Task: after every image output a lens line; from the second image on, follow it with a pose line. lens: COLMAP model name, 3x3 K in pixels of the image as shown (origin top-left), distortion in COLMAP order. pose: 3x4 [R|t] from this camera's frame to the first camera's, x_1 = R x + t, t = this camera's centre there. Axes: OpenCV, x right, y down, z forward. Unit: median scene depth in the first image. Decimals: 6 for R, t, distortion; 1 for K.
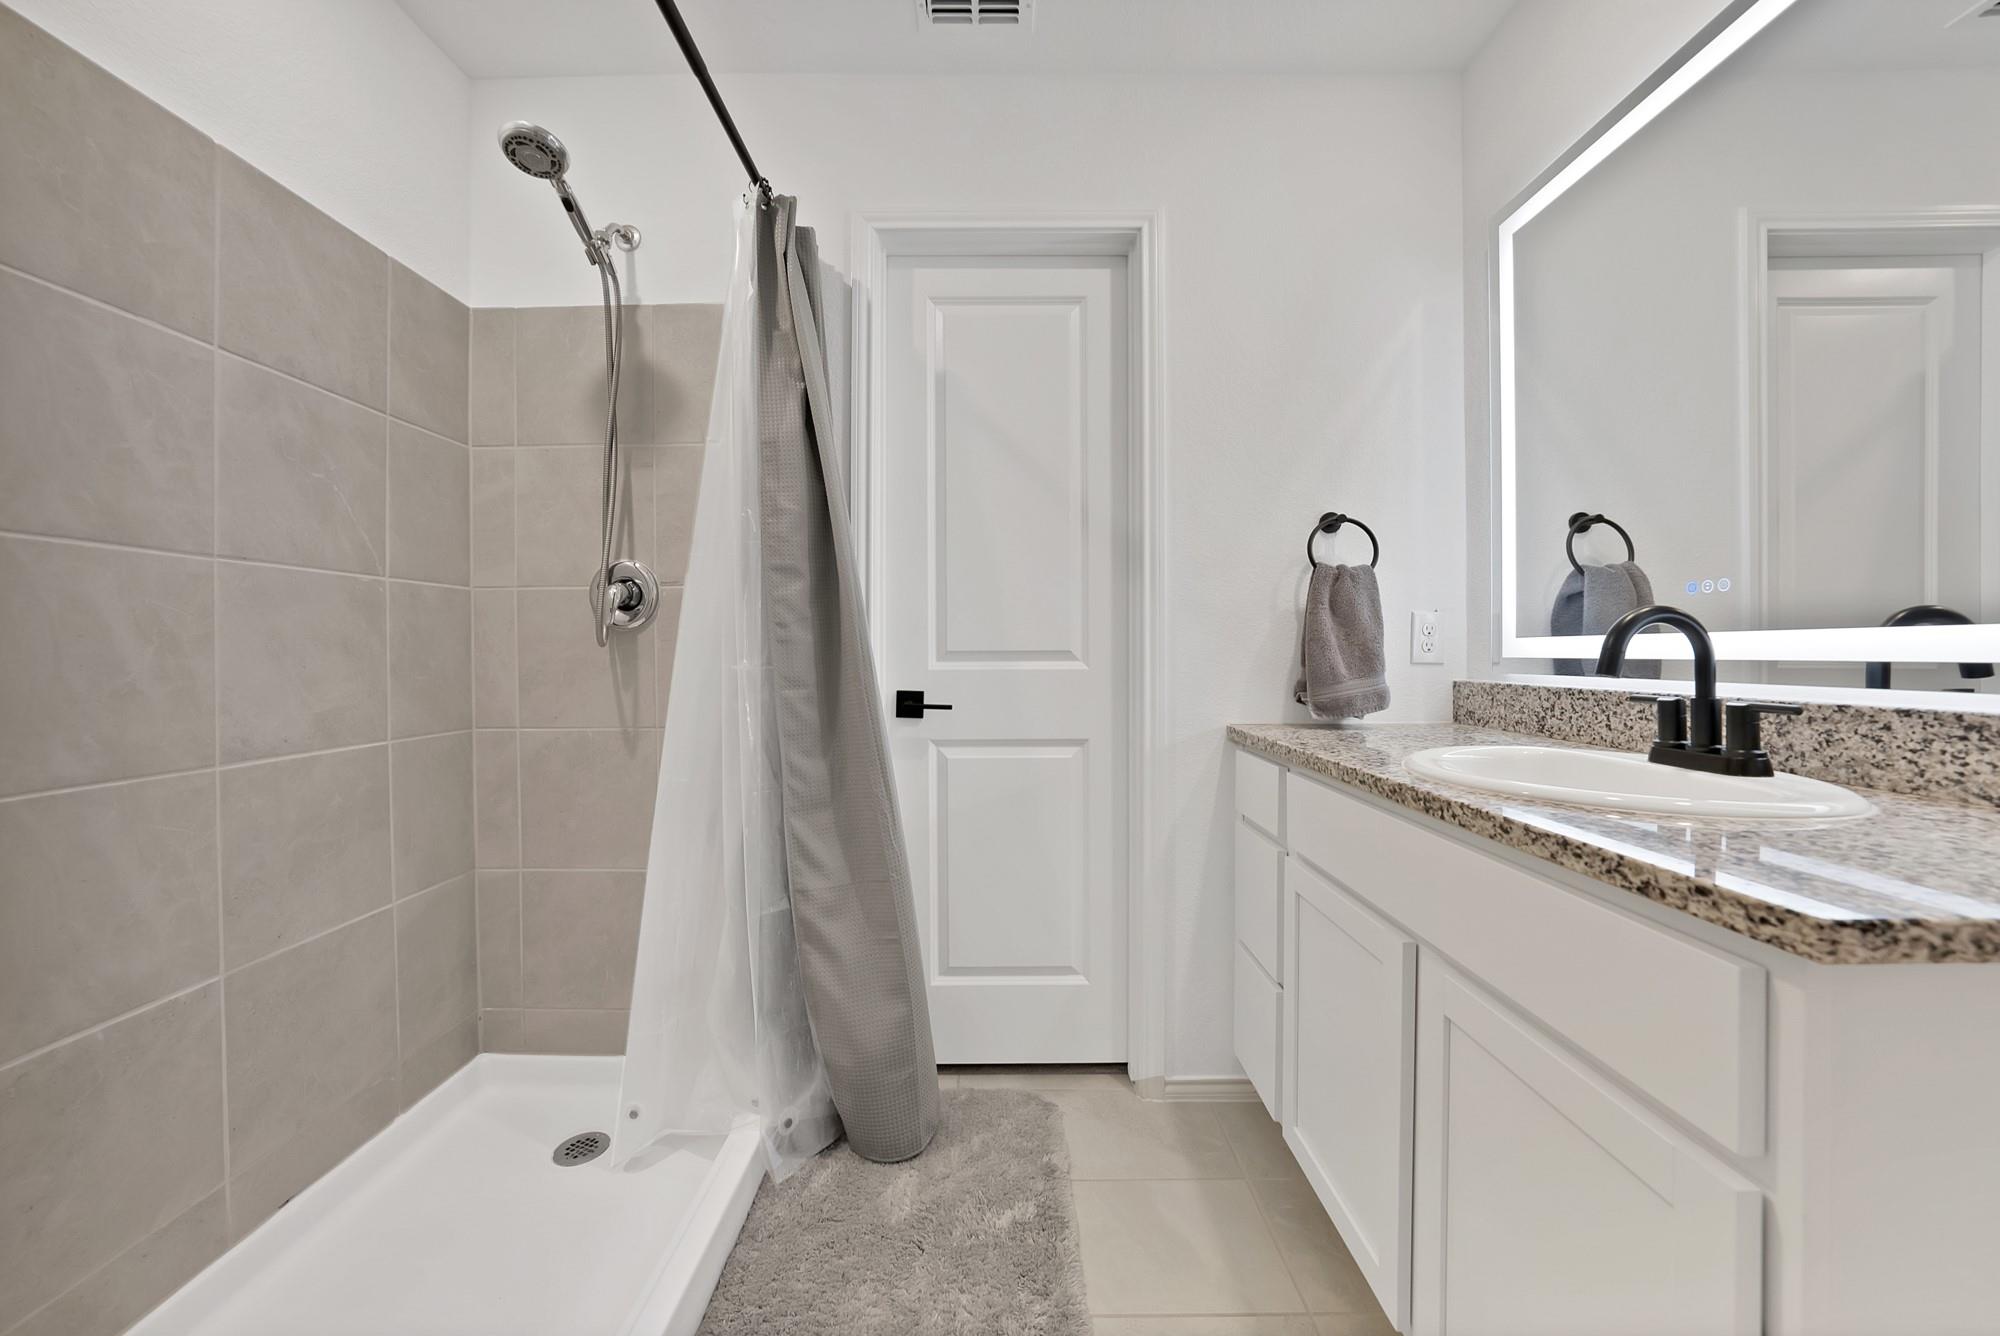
lens RADIAL K [[712.8, 0, 995.9], [0, 712.8, 657.8], [0, 0, 1]] dist [-0.026667, 0.004008]
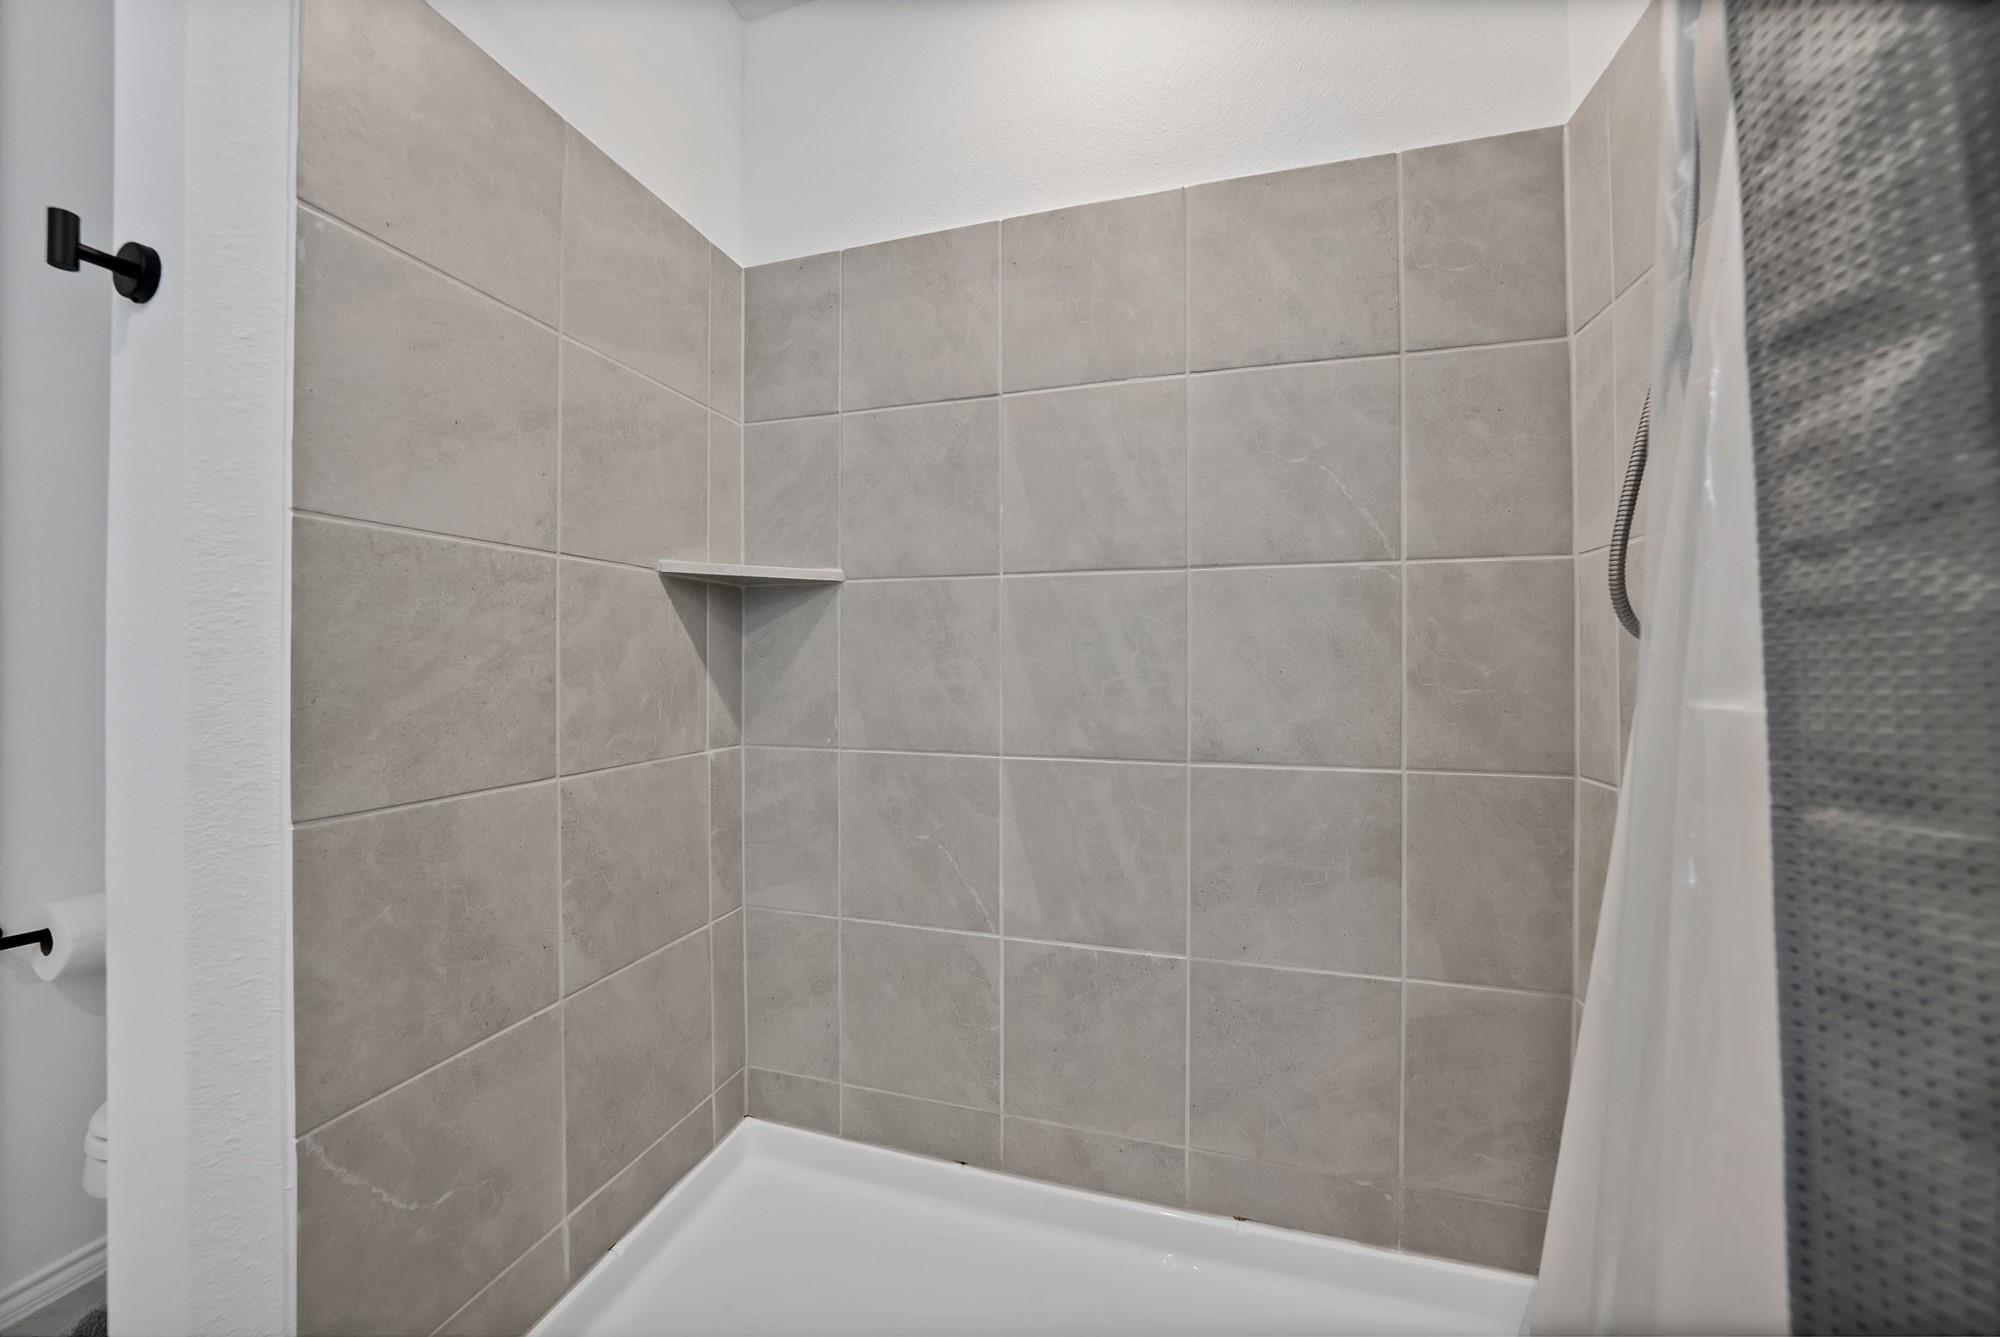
lens RADIAL K [[712.8, 0, 995.9], [0, 712.8, 658.3], [0, 0, 1]] dist [-0.026667, 0.004008]
pose [[-0.278576, 0.004165, -0.960405, 0.016607], [-0.005301, 0.999969, 0.005874, -0.008981], [0.960400, 0.006728, -0.278545, 0.864945]]
